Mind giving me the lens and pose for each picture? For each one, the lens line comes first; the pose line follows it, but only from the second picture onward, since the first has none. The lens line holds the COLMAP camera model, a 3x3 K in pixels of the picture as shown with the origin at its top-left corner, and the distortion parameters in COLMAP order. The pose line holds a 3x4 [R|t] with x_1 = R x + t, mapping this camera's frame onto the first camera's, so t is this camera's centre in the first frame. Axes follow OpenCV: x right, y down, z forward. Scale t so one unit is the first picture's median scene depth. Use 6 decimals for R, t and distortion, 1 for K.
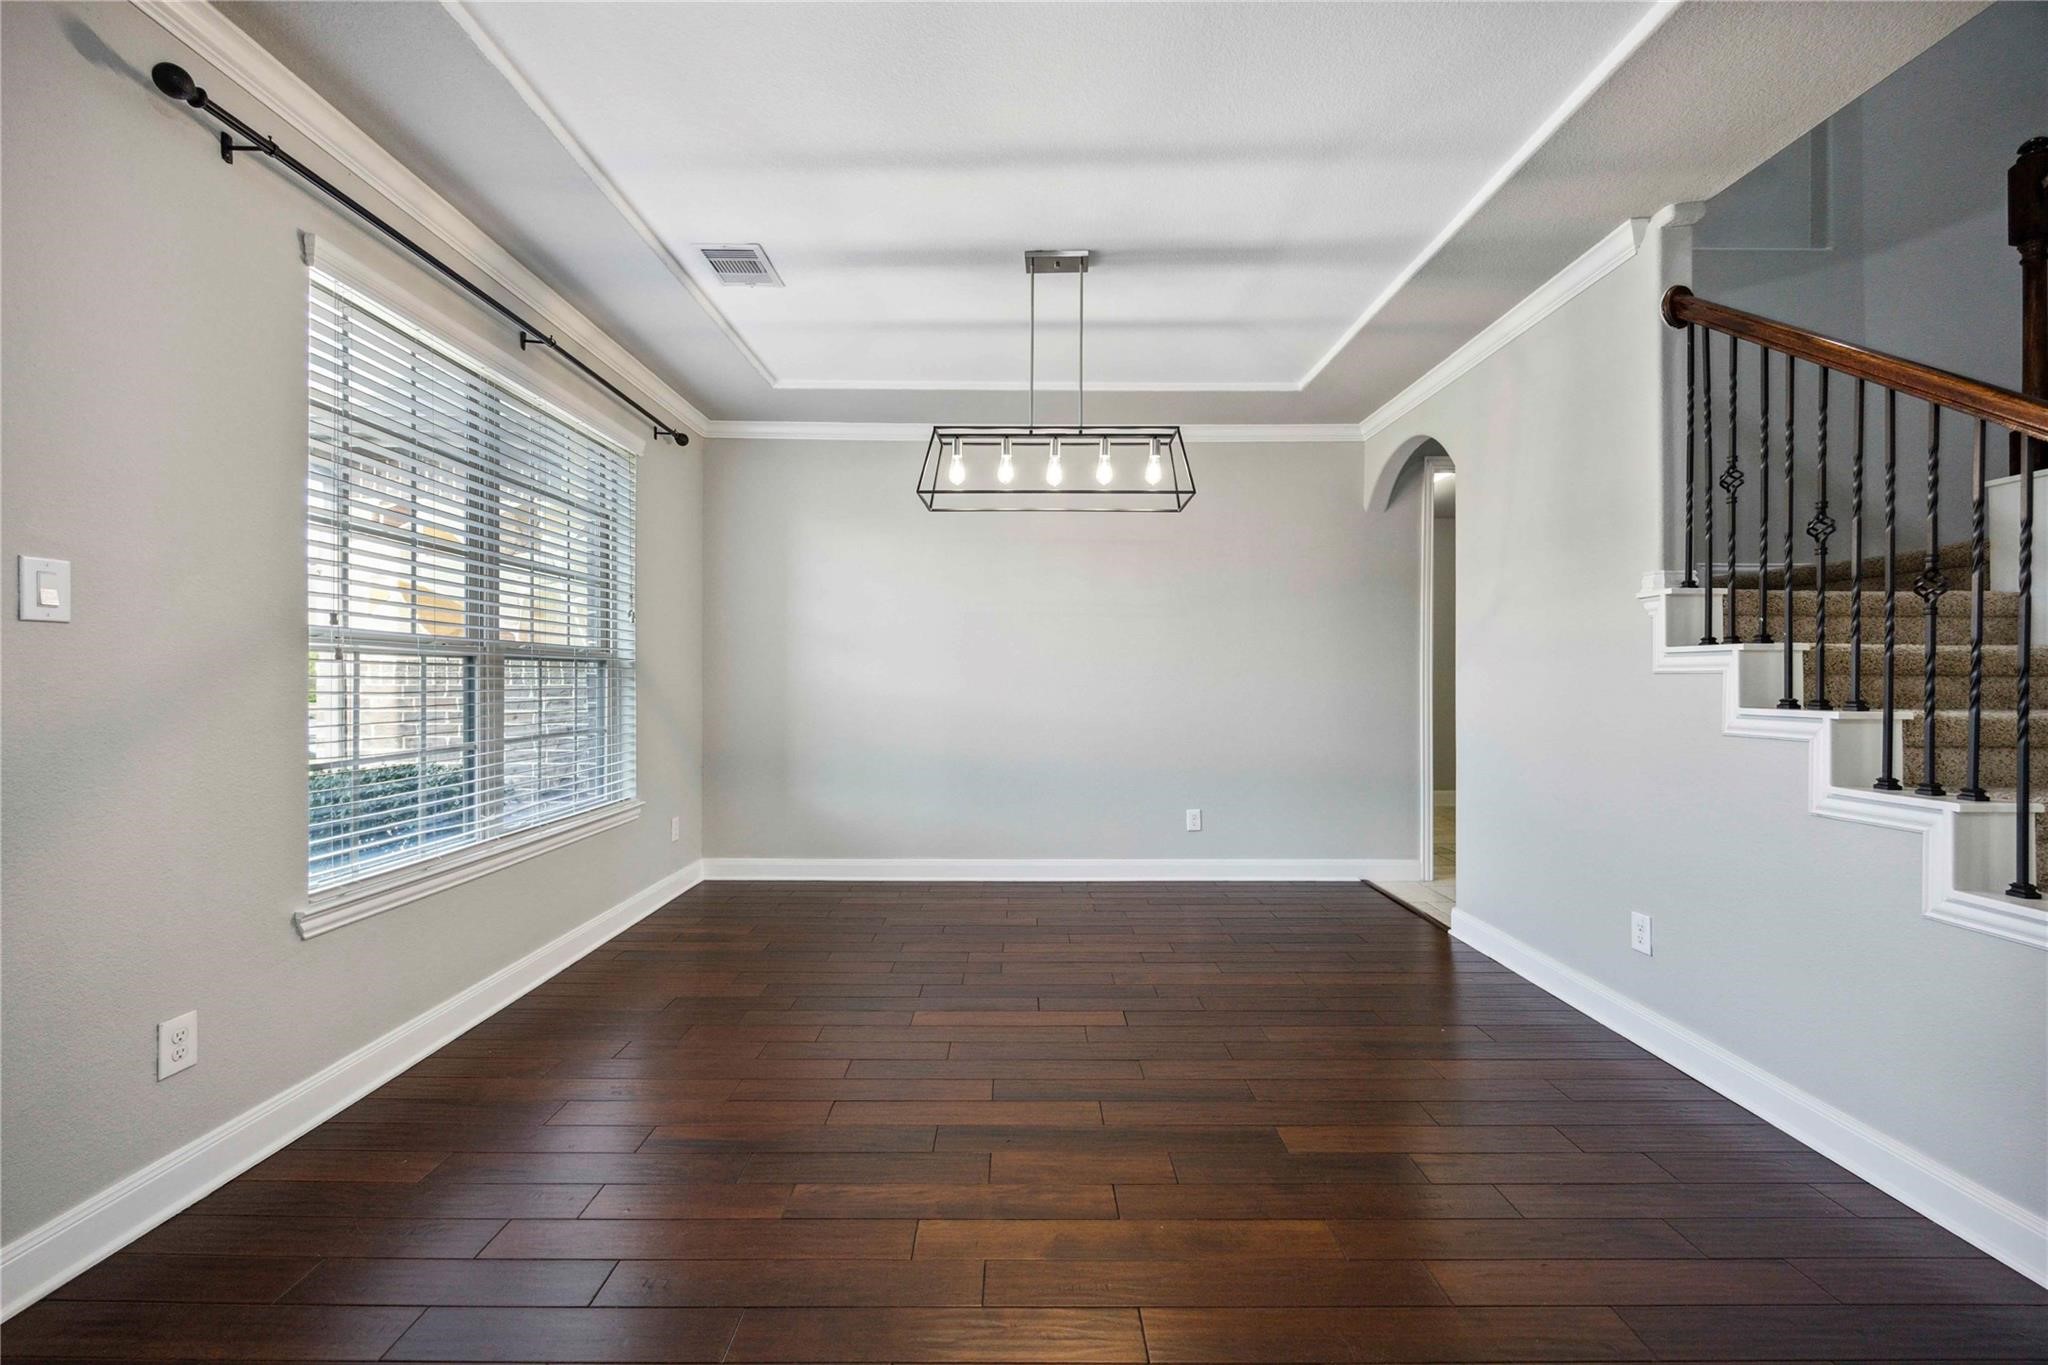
lens RADIAL K [[790.7, 0, 1031.4], [0, 790.7, 685.8], [0, 0, 1]] dist [-0.000758, -0.000115]
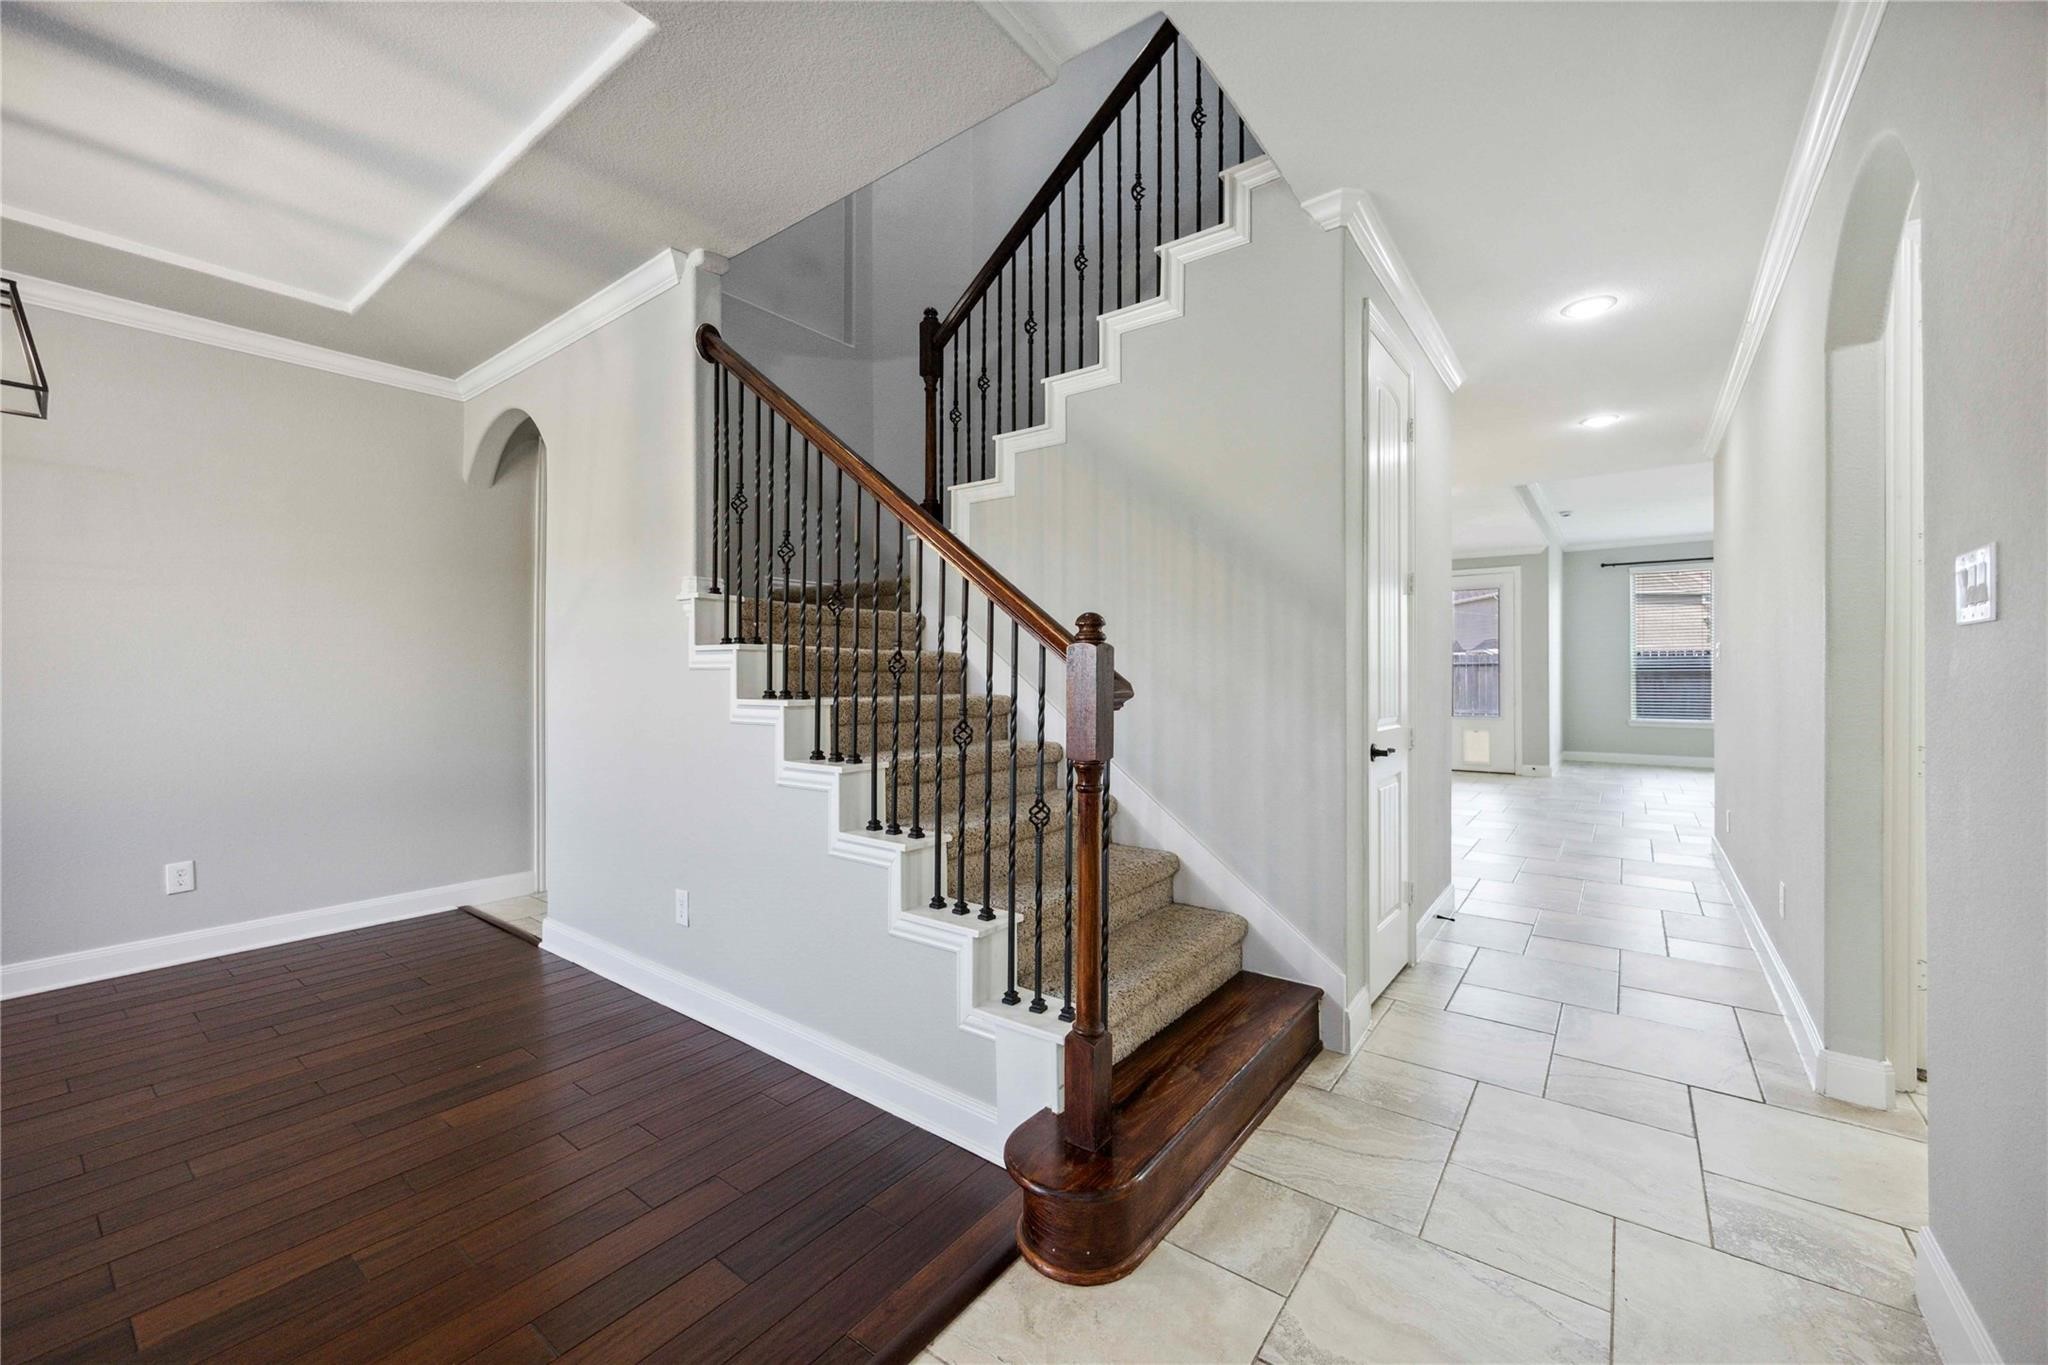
lens RADIAL K [[790.7, 0, 1031.2], [0, 790.7, 681.6], [0, 0, 1]] dist [-0.000758, -0.000115]
pose [[0.608257, -0.008583, 0.793694, 0.202271], [0.009393, 0.999949, 0.003614, 0.002260], [-0.793685, 0.005257, 0.608307, -0.046138]]
